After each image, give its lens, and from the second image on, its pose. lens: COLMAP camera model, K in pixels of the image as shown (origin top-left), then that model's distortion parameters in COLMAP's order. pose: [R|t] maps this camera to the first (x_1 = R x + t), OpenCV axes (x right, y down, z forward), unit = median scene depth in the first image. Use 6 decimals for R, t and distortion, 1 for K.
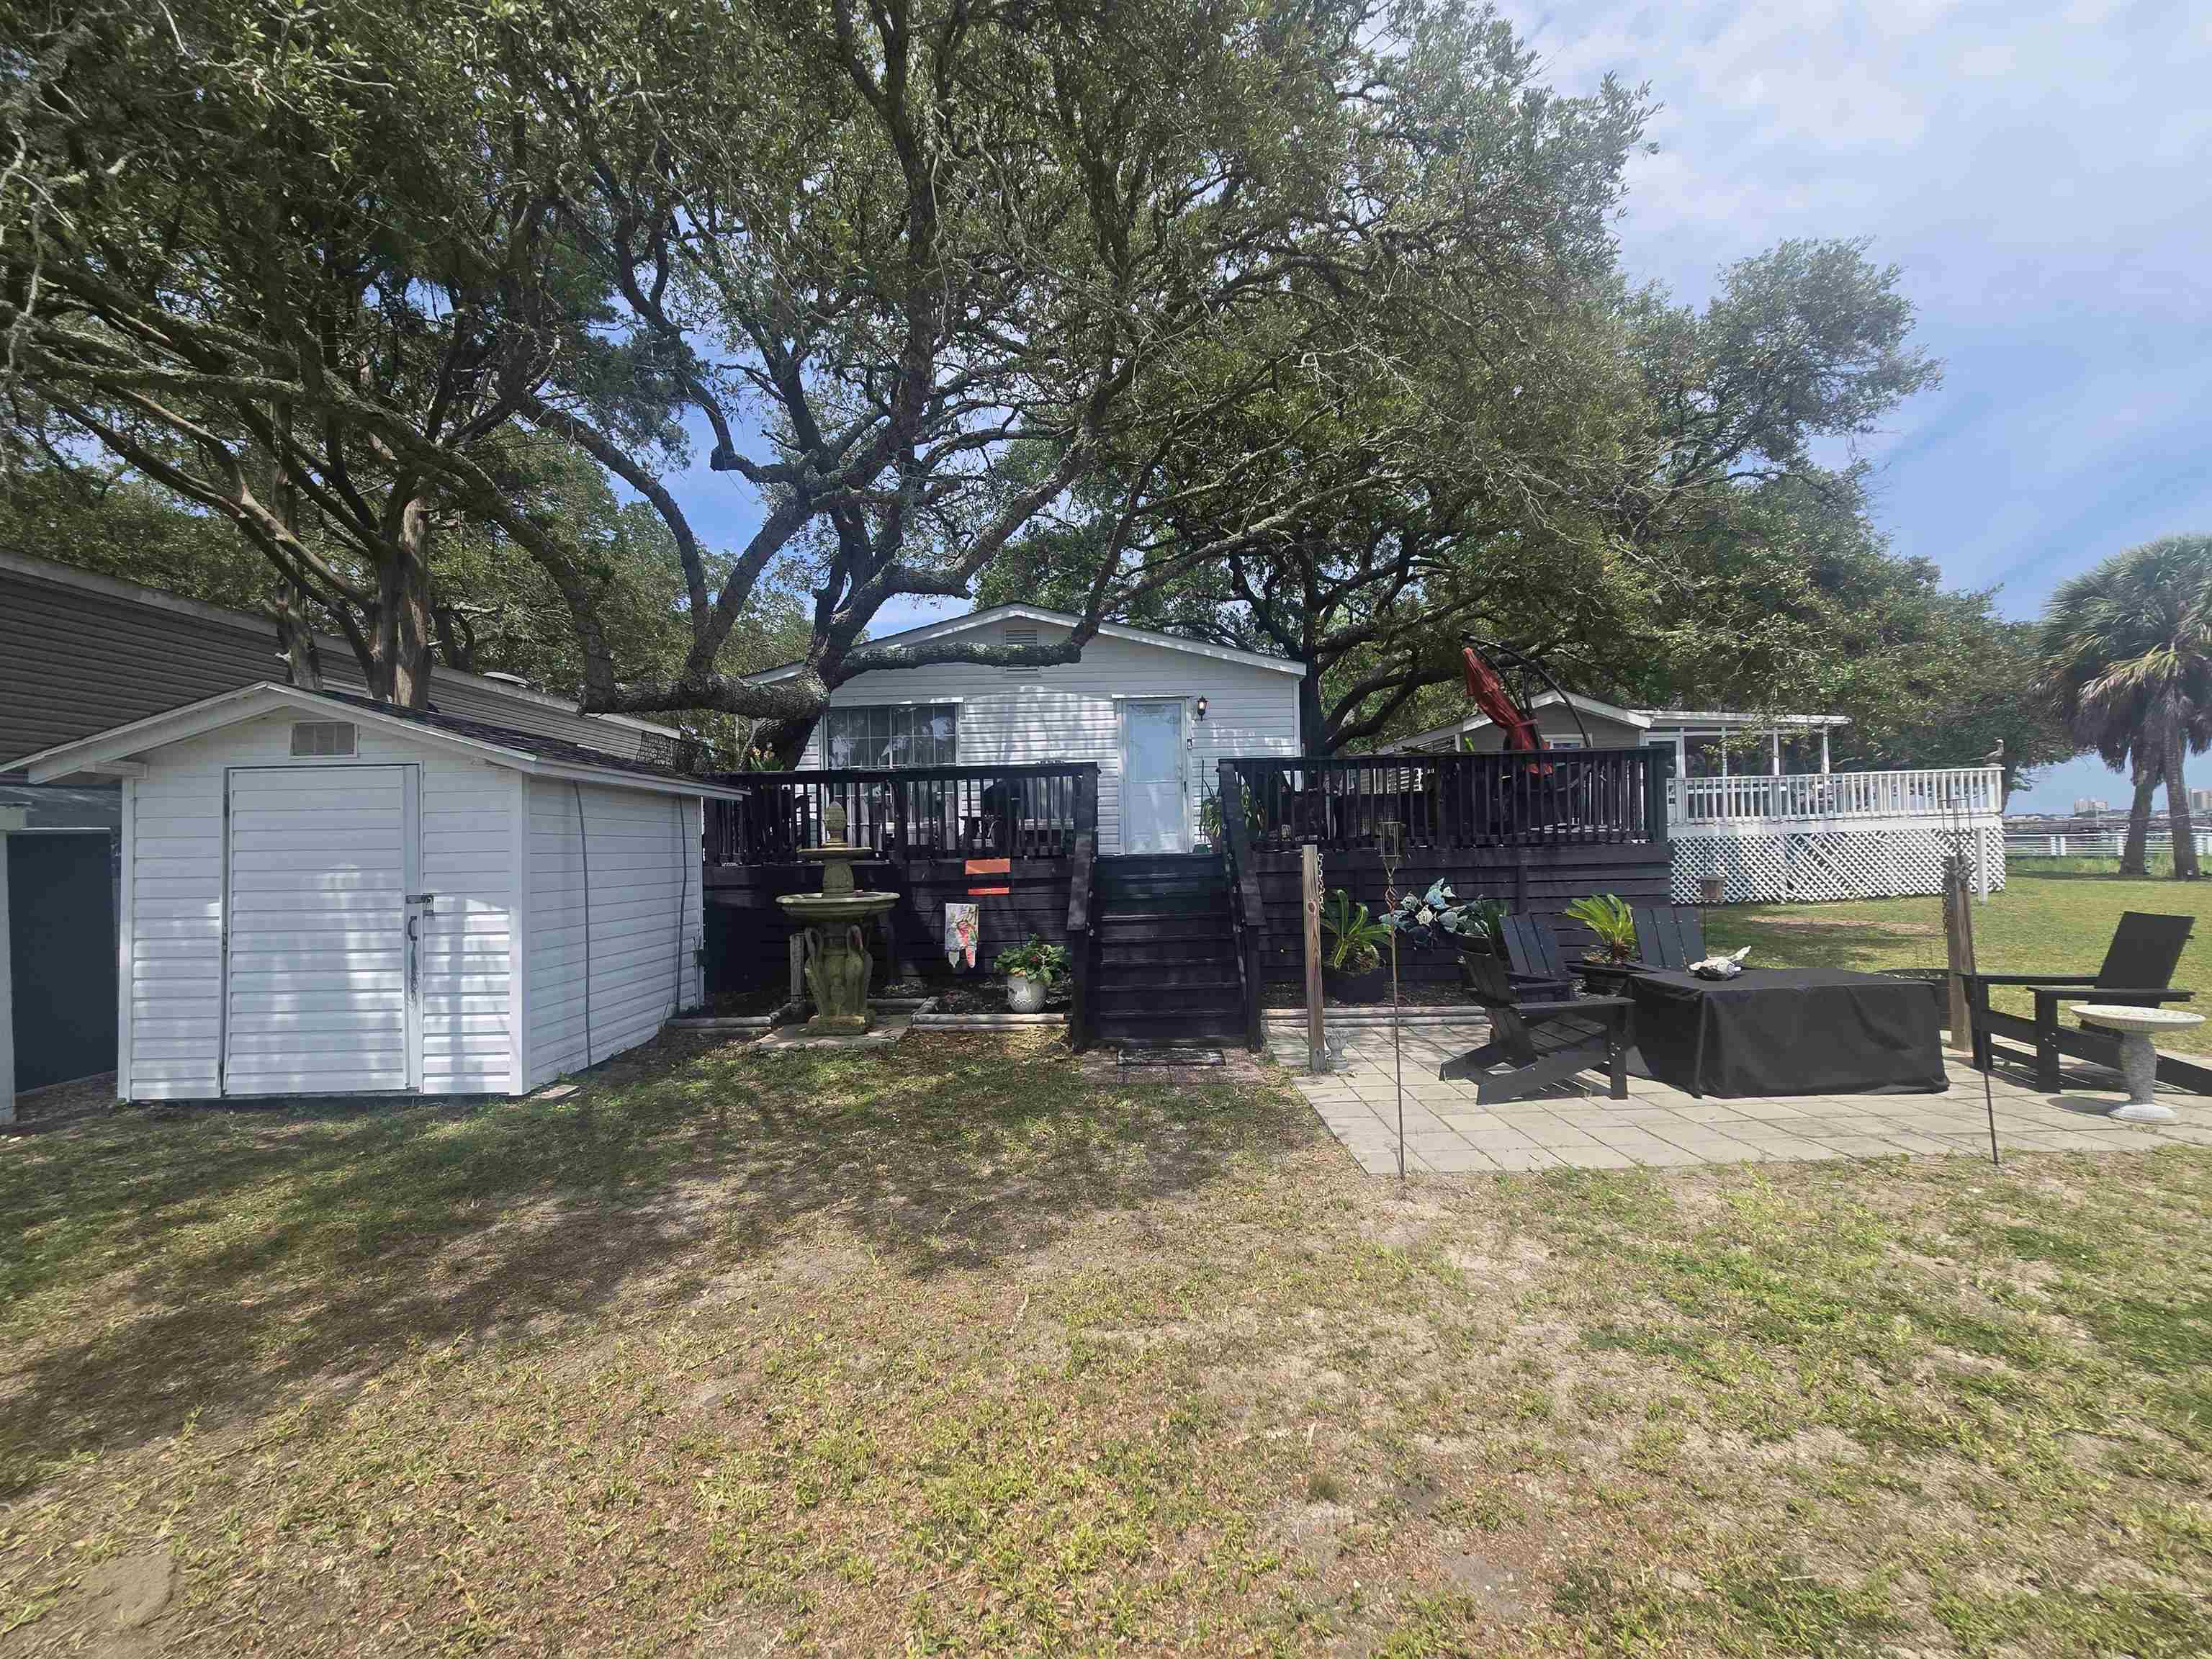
lens RADIAL K [[897.6, 0, 1102.4], [0, 897.6, 832.3], [0, 0, 1]] dist [0.012426, 0.000471]
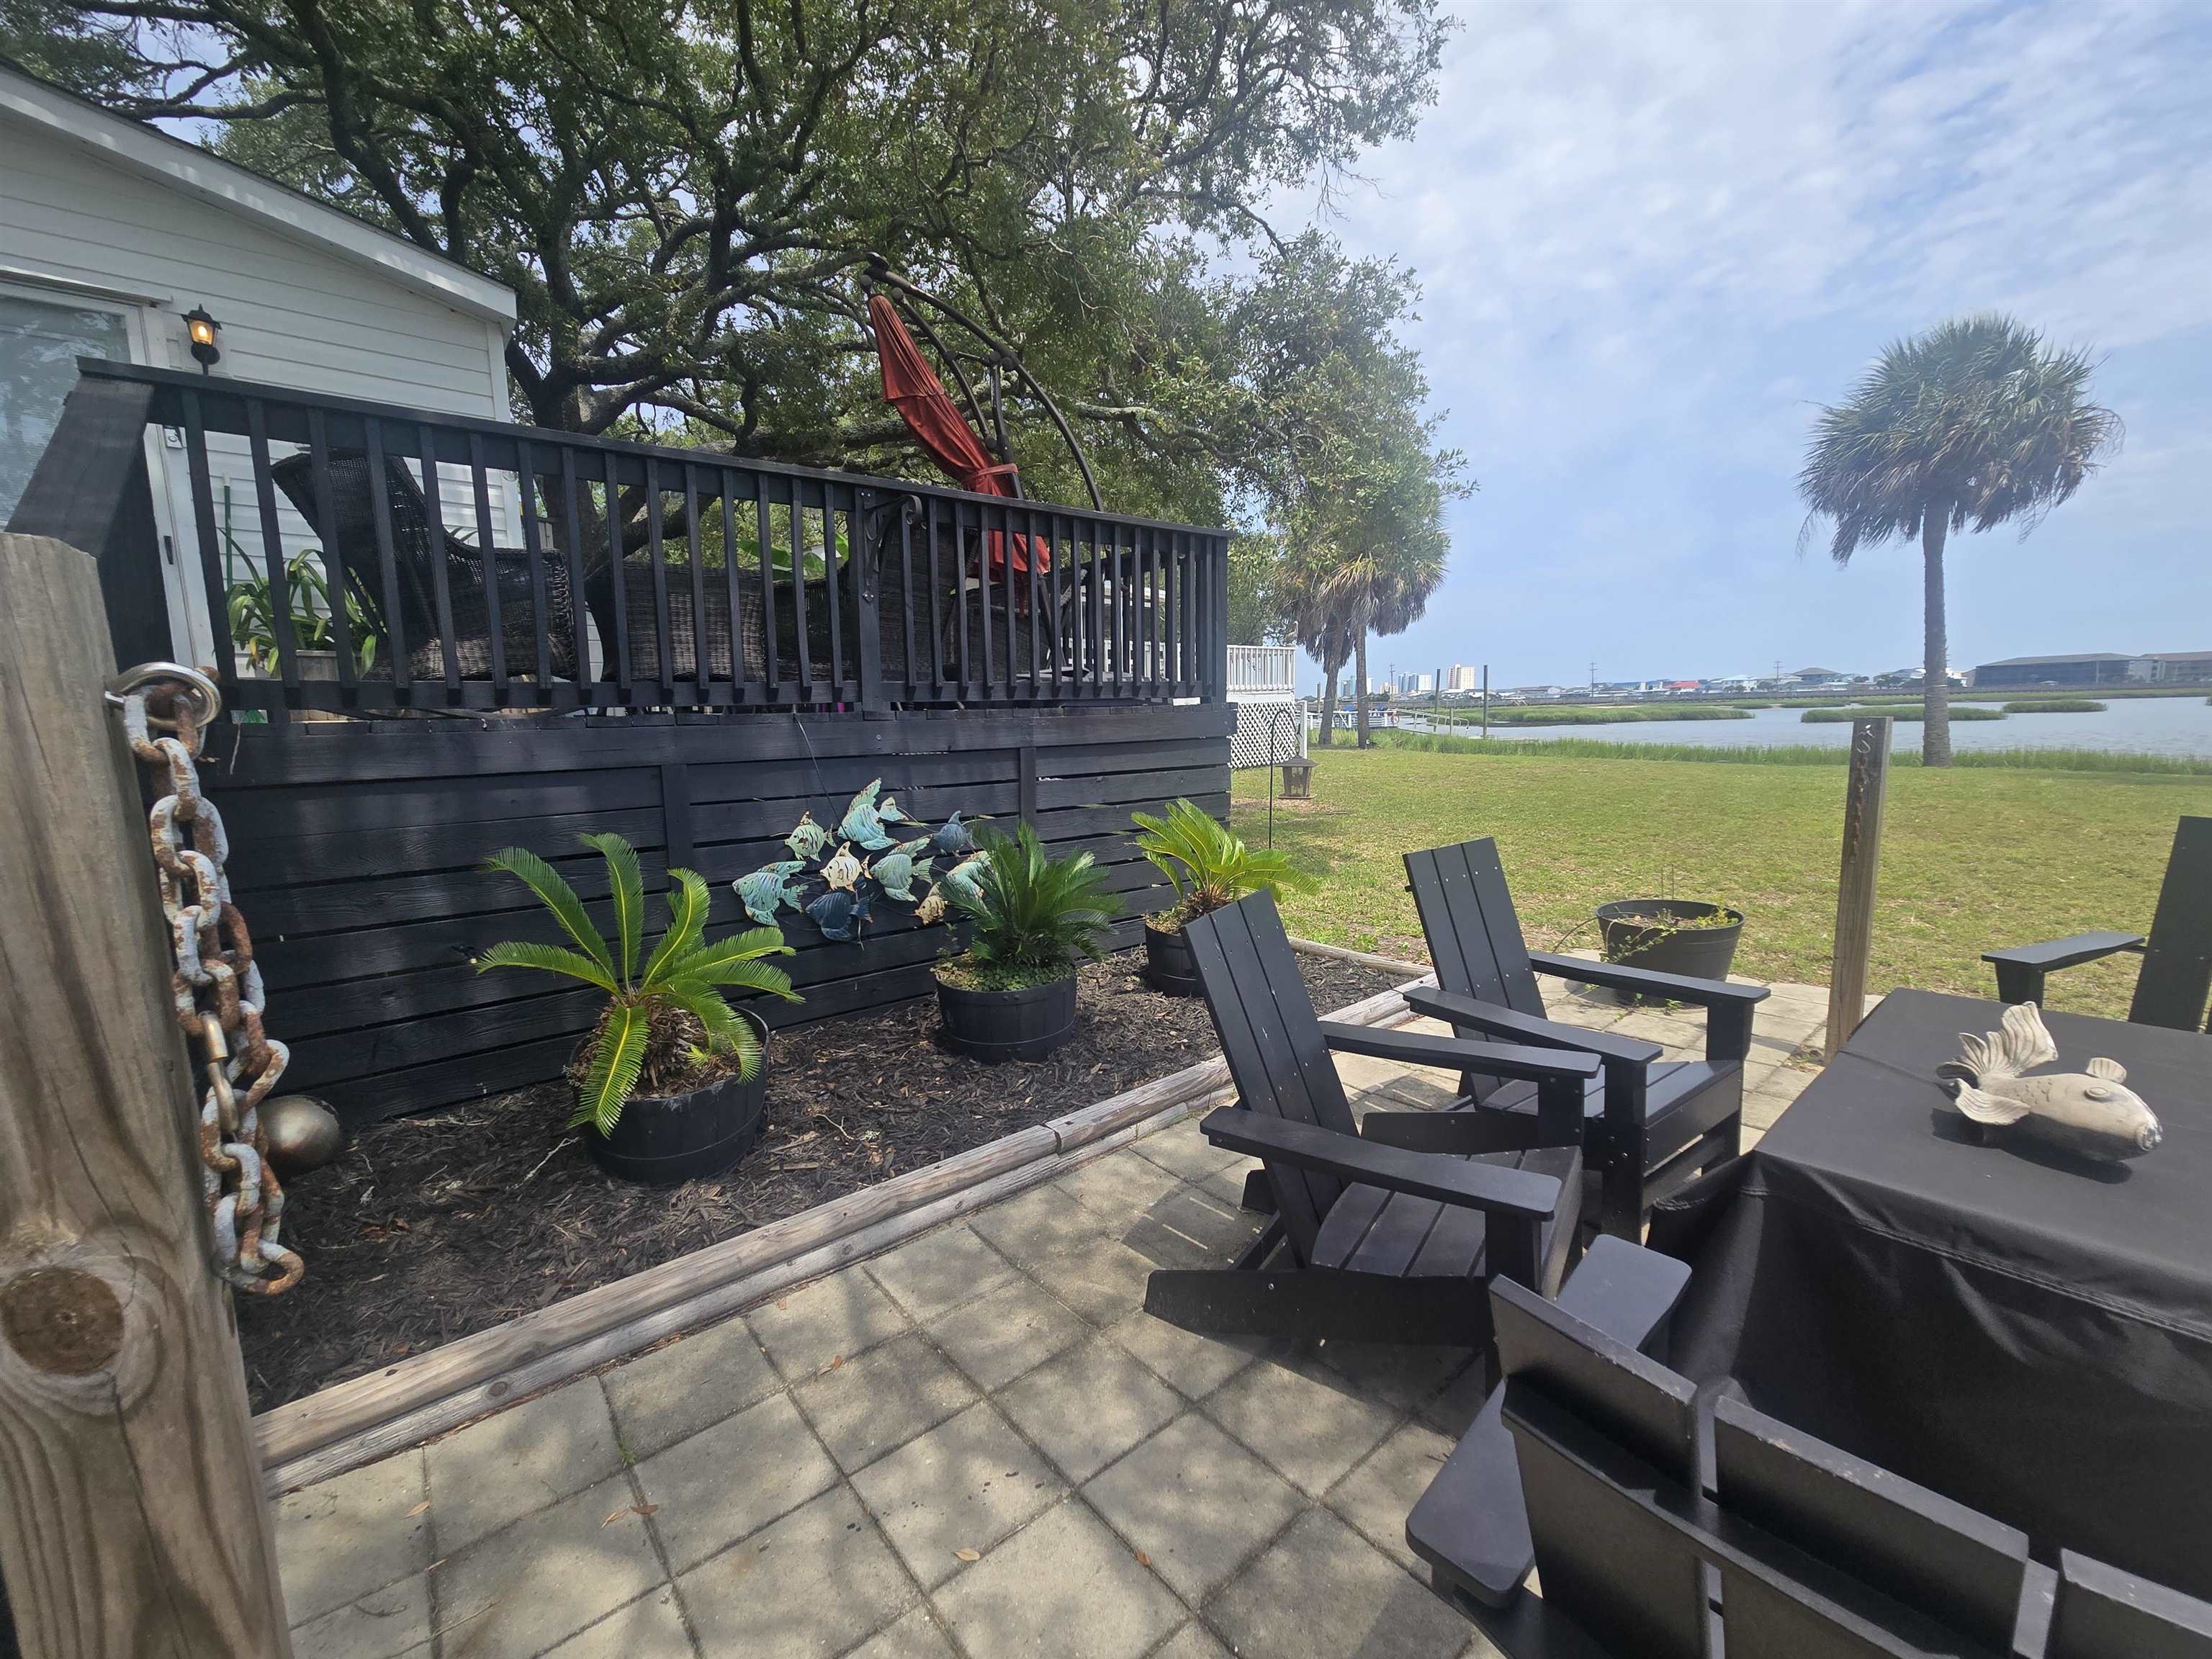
lens RADIAL K [[897.6, 0, 1101.5], [0, 897.6, 835.8], [0, 0, 1]] dist [0.012426, 0.000471]
pose [[0.749180, -0.084581, 0.656944, 0.171220], [-0.009024, 0.990418, 0.137807, 0.017426], [-0.662305, -0.109170, 0.741238, 0.602820]]
